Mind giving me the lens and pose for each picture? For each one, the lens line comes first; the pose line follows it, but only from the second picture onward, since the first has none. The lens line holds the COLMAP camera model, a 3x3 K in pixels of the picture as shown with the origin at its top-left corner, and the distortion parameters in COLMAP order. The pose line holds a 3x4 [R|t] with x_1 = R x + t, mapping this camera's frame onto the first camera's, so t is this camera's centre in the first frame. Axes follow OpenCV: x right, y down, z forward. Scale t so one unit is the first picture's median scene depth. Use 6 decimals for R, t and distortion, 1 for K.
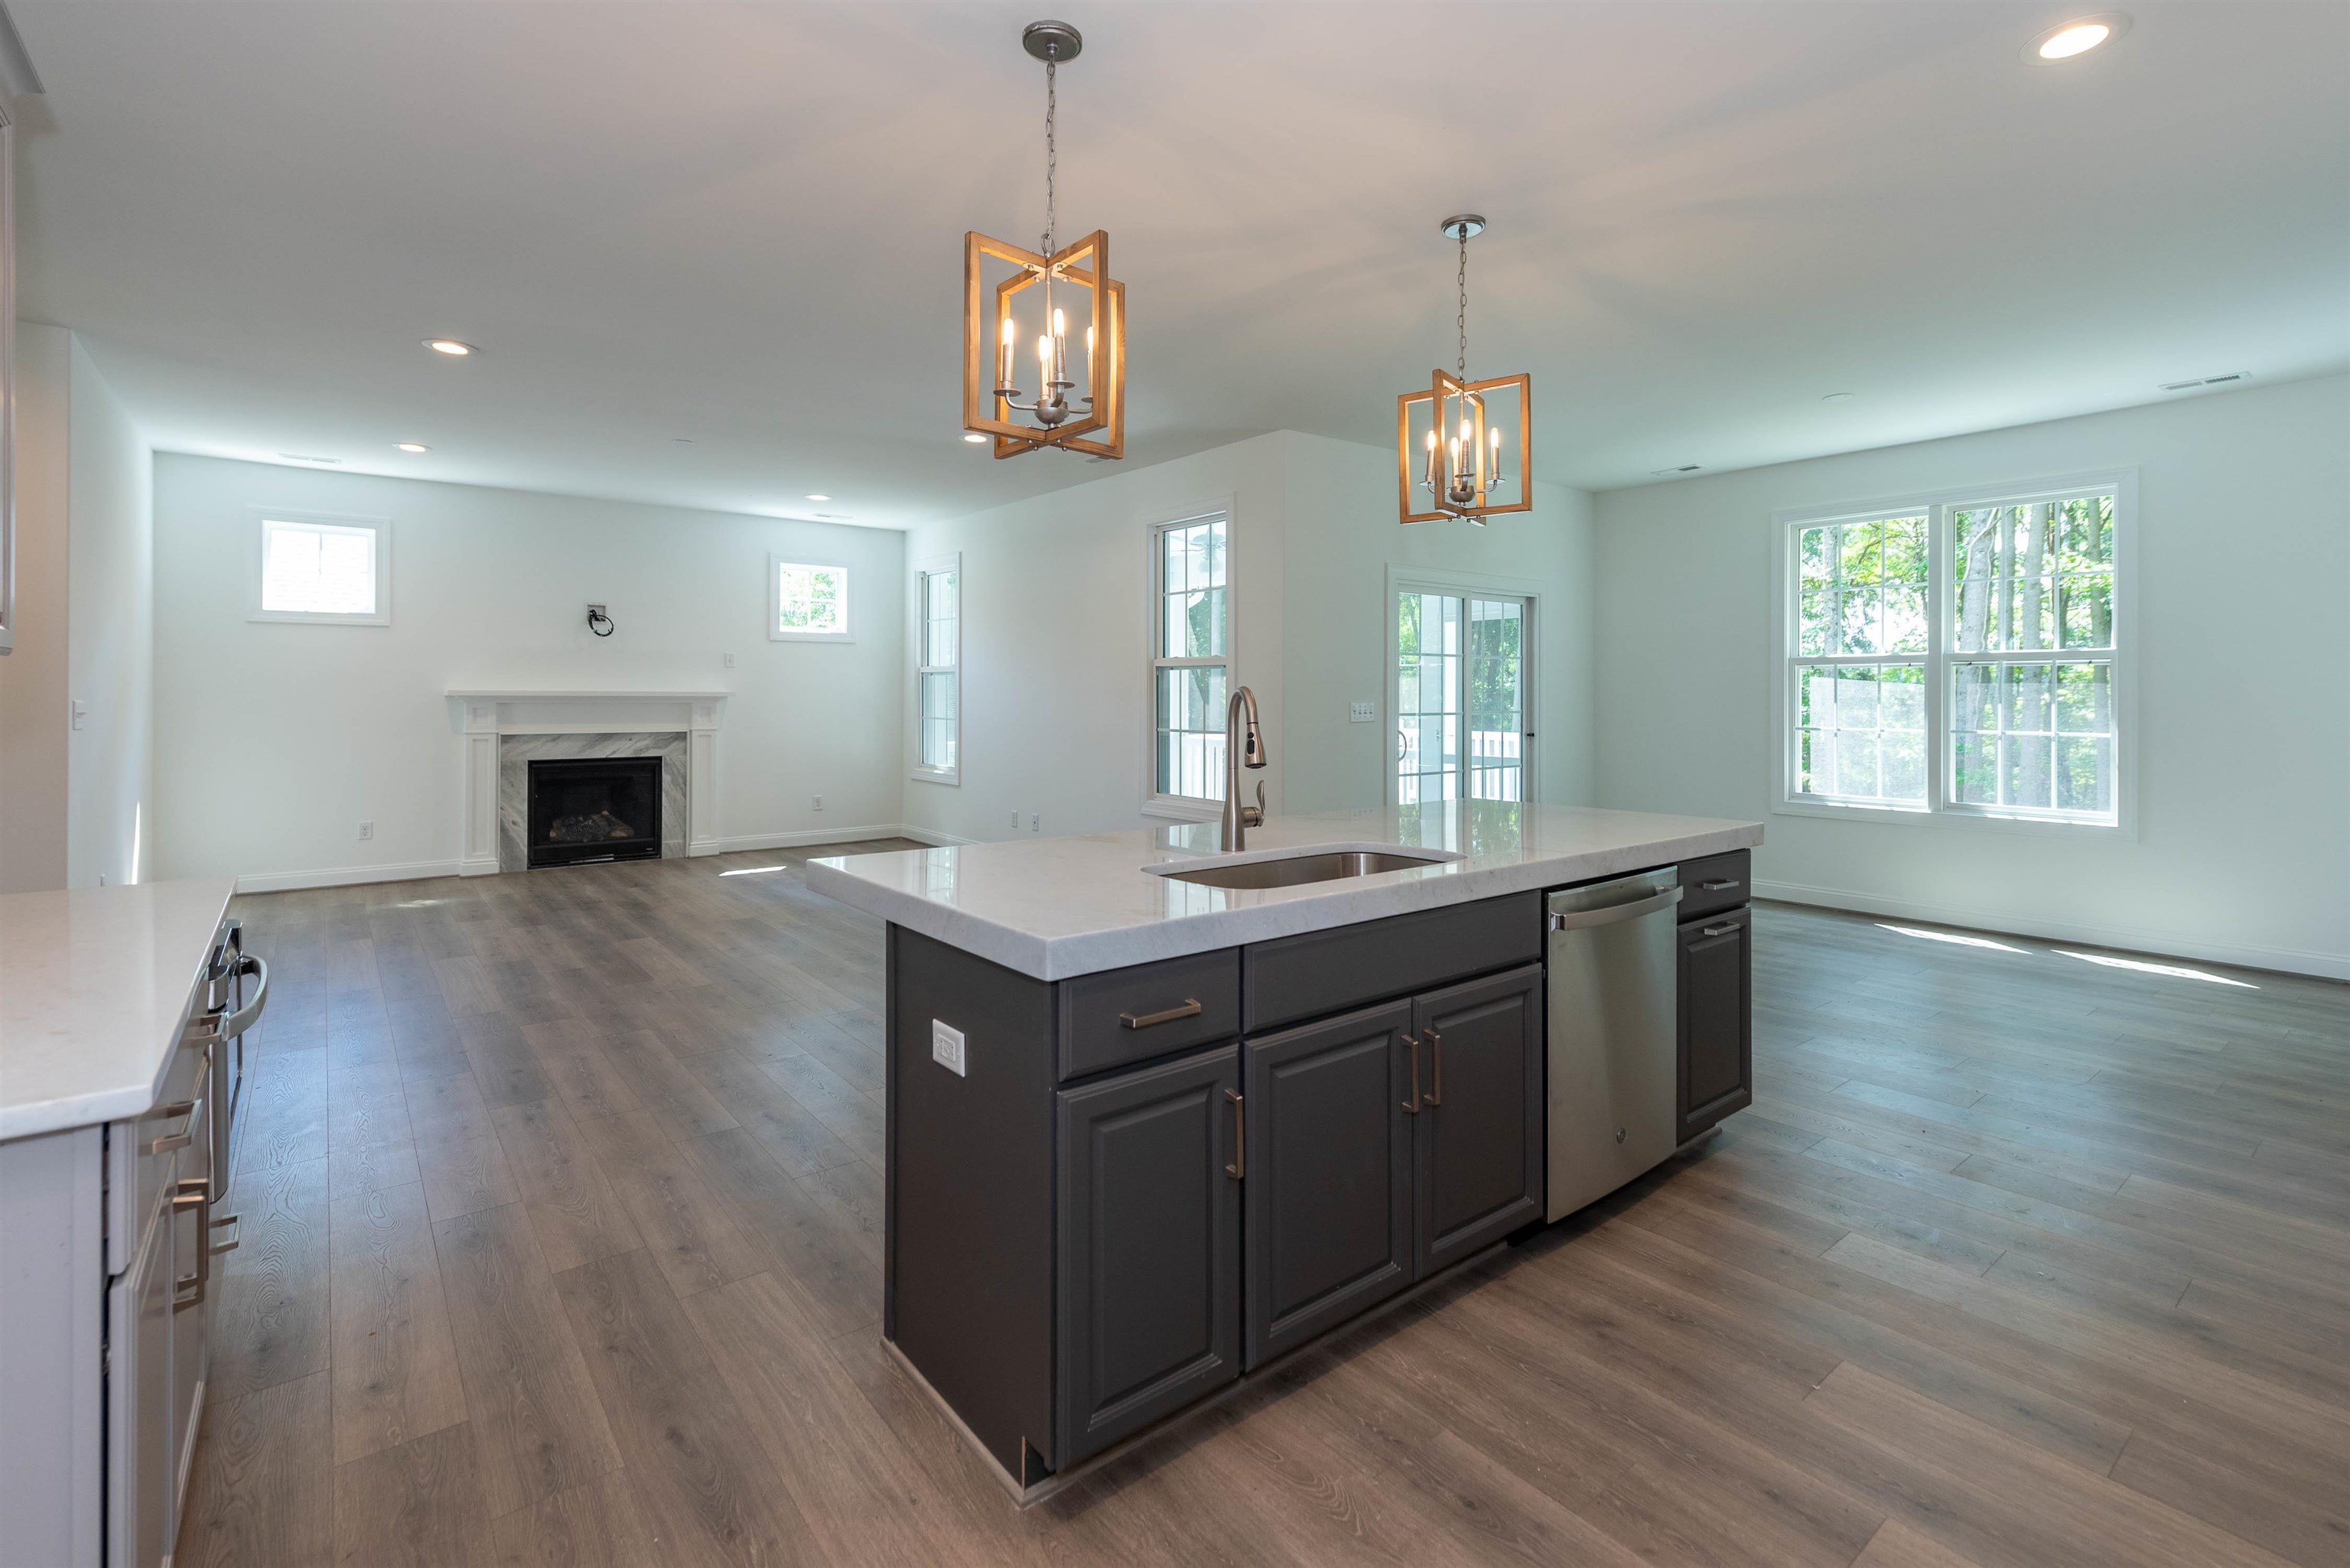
lens RADIAL K [[1075.8, 0, 1202.0], [0, 1075.8, 691.8], [0, 0, 1]] dist [0.001328, 0.000370]
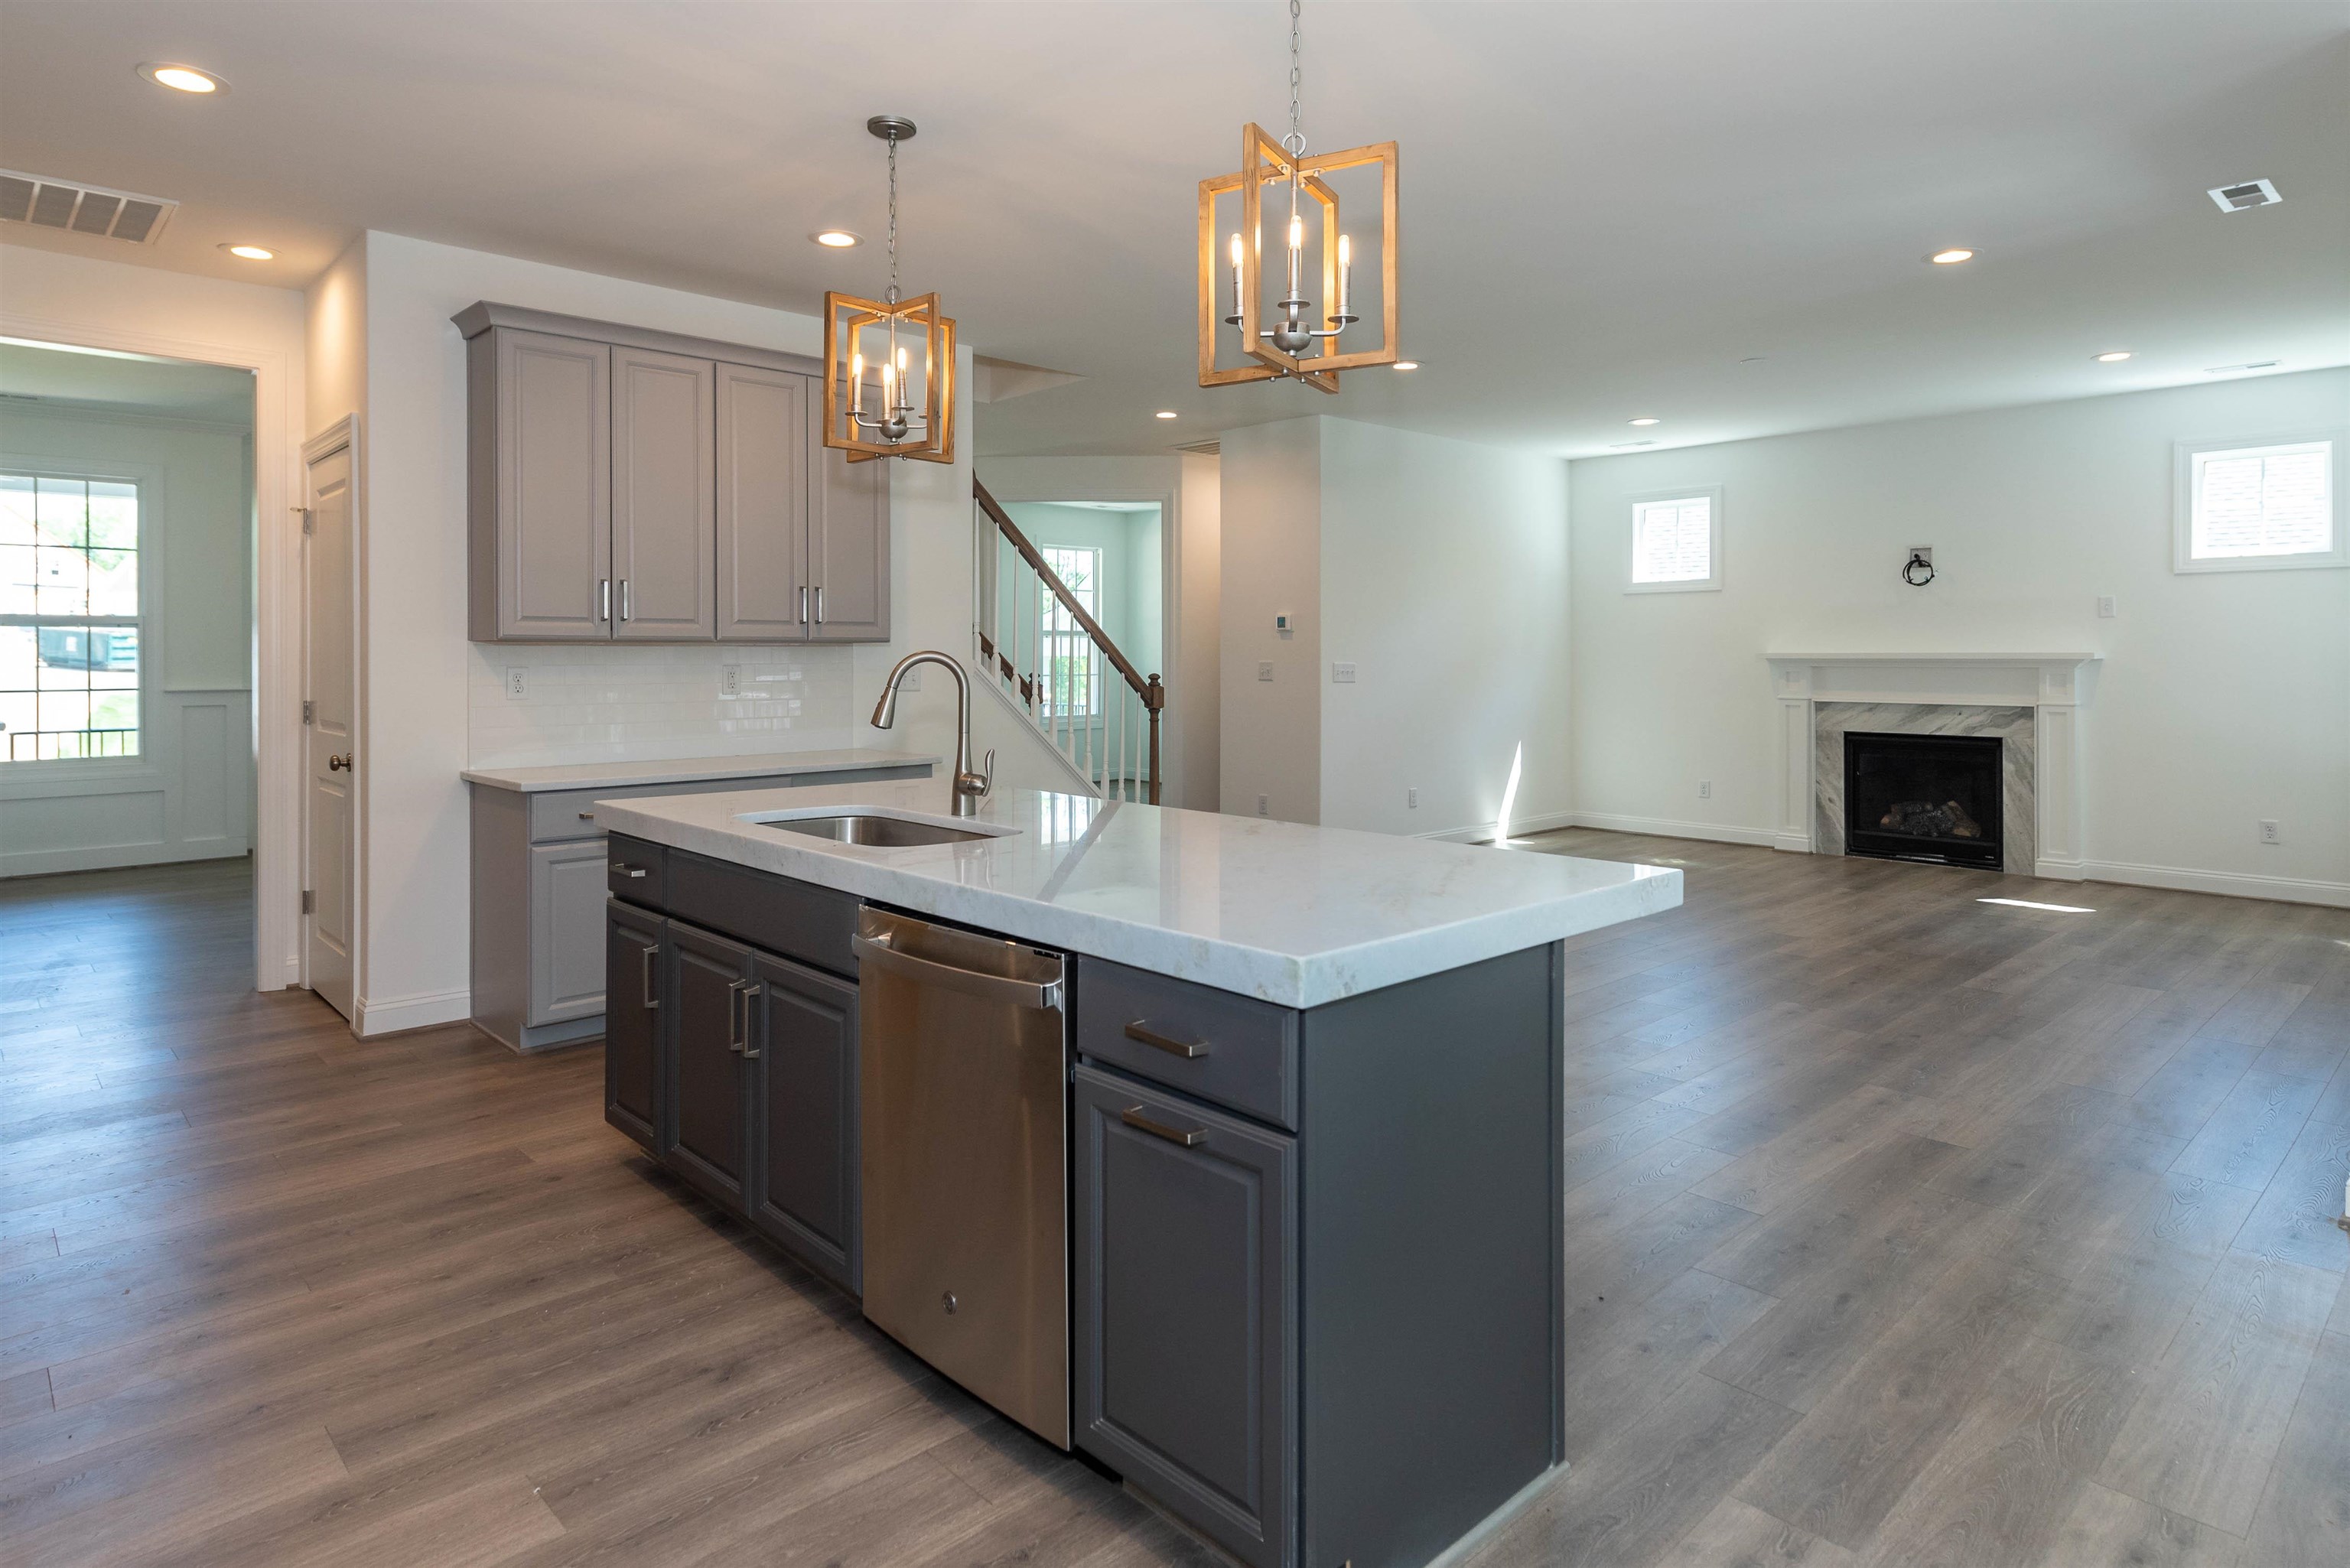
lens RADIAL K [[1339.3, 0, 1178.6], [0, 1339.3, 655.7], [0, 0, 1]] dist [0.000136, -0.000303]
pose [[0.062922, -0.004338, -0.998009, 0.454417], [0.005990, 0.999974, -0.003969, 0.002474], [0.998000, -0.005728, 0.062946, 0.398418]]
